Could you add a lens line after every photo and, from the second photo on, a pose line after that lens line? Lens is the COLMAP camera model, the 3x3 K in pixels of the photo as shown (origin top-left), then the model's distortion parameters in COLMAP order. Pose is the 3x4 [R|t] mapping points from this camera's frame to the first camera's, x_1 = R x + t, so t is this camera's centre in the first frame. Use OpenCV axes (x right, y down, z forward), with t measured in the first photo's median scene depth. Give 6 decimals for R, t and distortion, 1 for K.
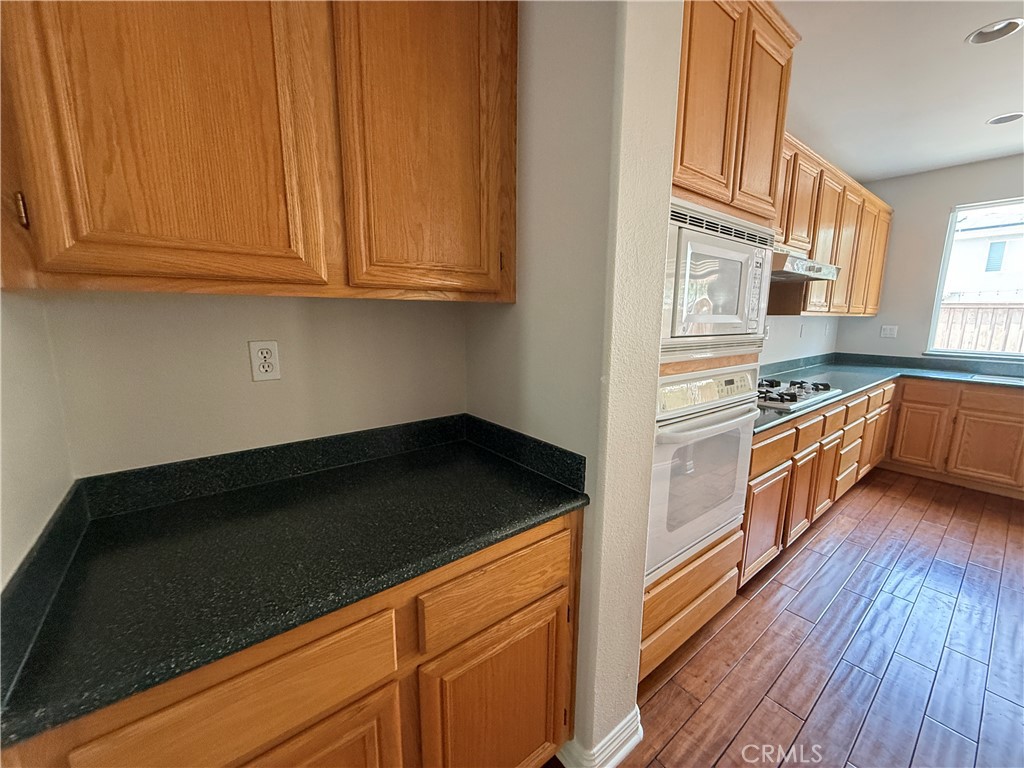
lens RADIAL K [[409.4, 0, 512.0], [0, 409.4, 384.0], [0, 0, 1]] dist [0.000142, 0.000008]
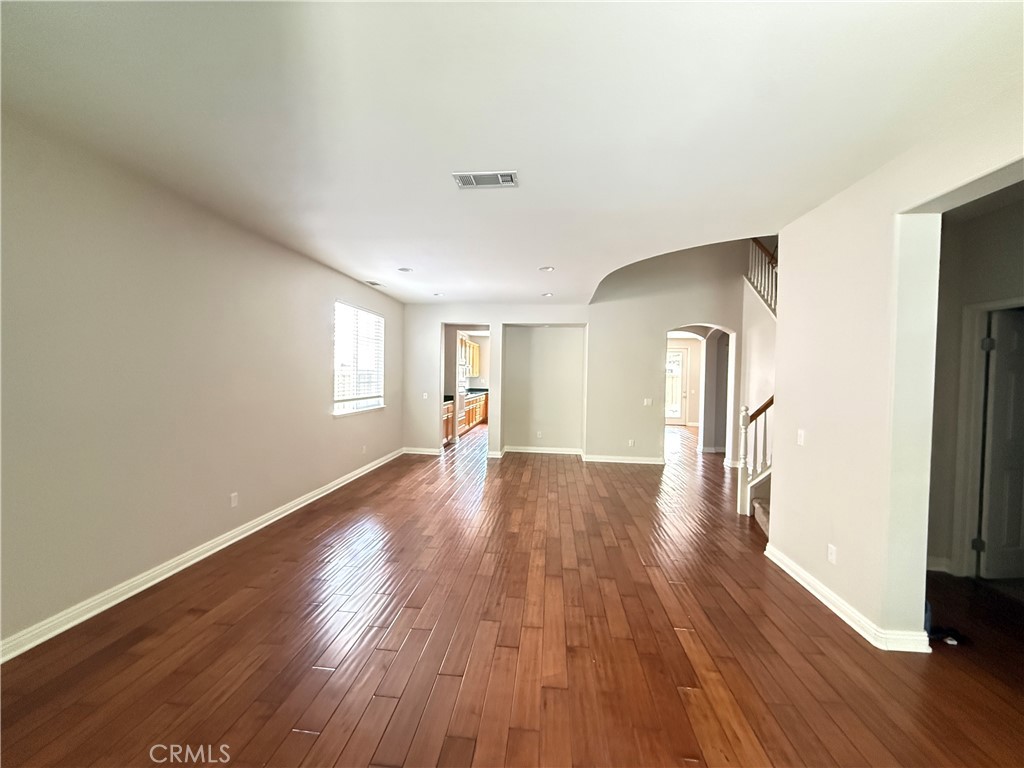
lens RADIAL K [[409.4, 0, 512.0], [0, 409.4, 384.0], [0, 0, 1]] dist [0.000142, 0.000008]
pose [[0.690203, -0.017575, 0.723402, -1.490697], [0.112245, 0.990205, -0.083037, 0.223447], [-0.714857, 0.138511, 0.685415, -1.642454]]
